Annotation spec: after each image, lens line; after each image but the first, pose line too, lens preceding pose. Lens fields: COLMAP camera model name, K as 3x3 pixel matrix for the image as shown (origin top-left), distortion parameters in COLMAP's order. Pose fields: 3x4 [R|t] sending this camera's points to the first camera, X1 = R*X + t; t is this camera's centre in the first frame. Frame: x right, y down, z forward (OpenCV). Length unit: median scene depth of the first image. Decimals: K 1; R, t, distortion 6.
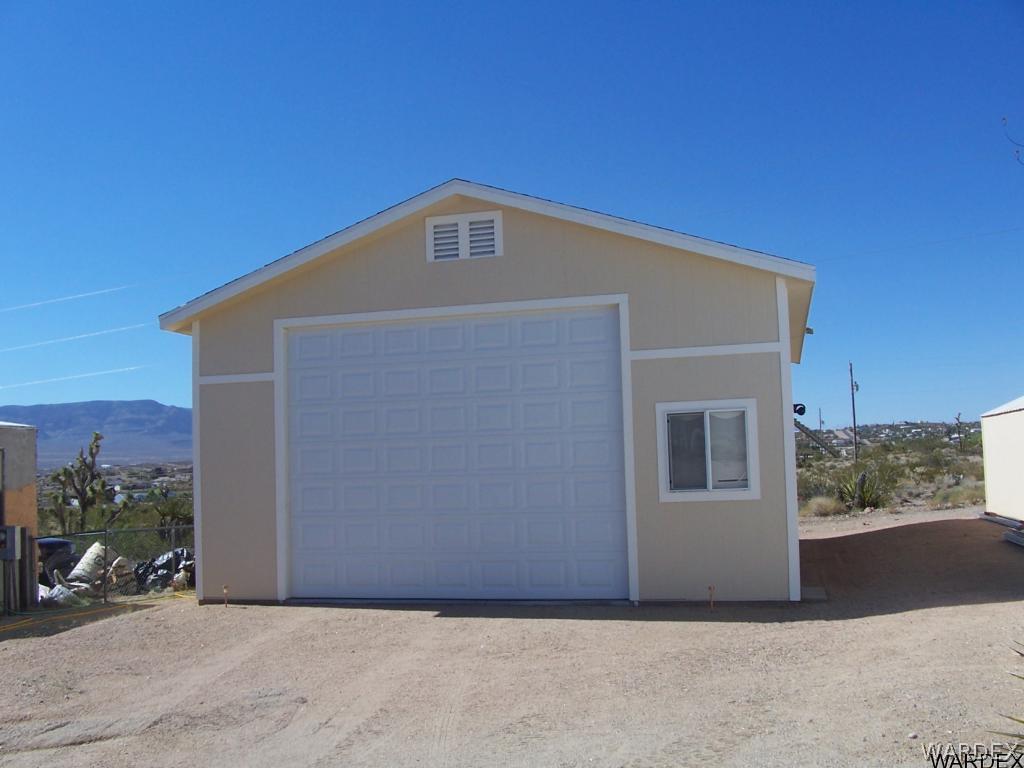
lens RADIAL K [[1072.8, 0, 507.9], [0, 1072.8, 386.3], [0, 0, 1]] dist [-0.121381, 0.000000]
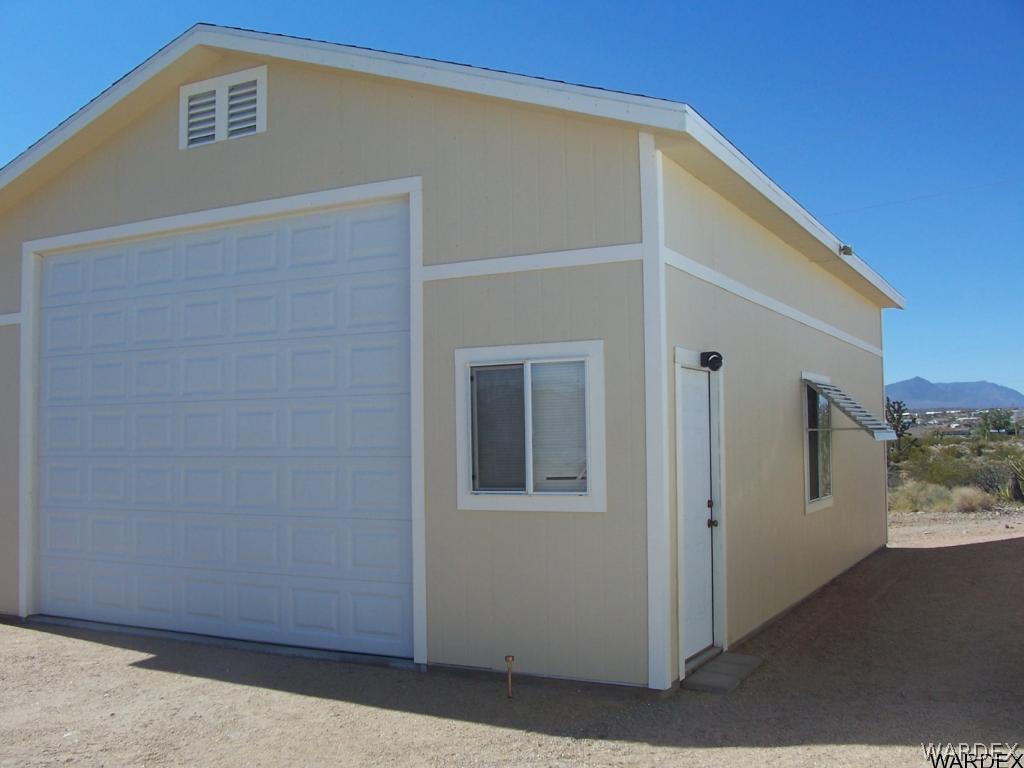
lens RADIAL K [[1072.8, 0, 514.0], [0, 1072.8, 383.0], [0, 0, 1]] dist [-0.121381, 0.000000]
pose [[0.973887, 0.005050, -0.226975, 0.308123], [0.001046, 0.999642, 0.026727, 0.018461], [0.227029, -0.026267, 0.973534, 0.397722]]
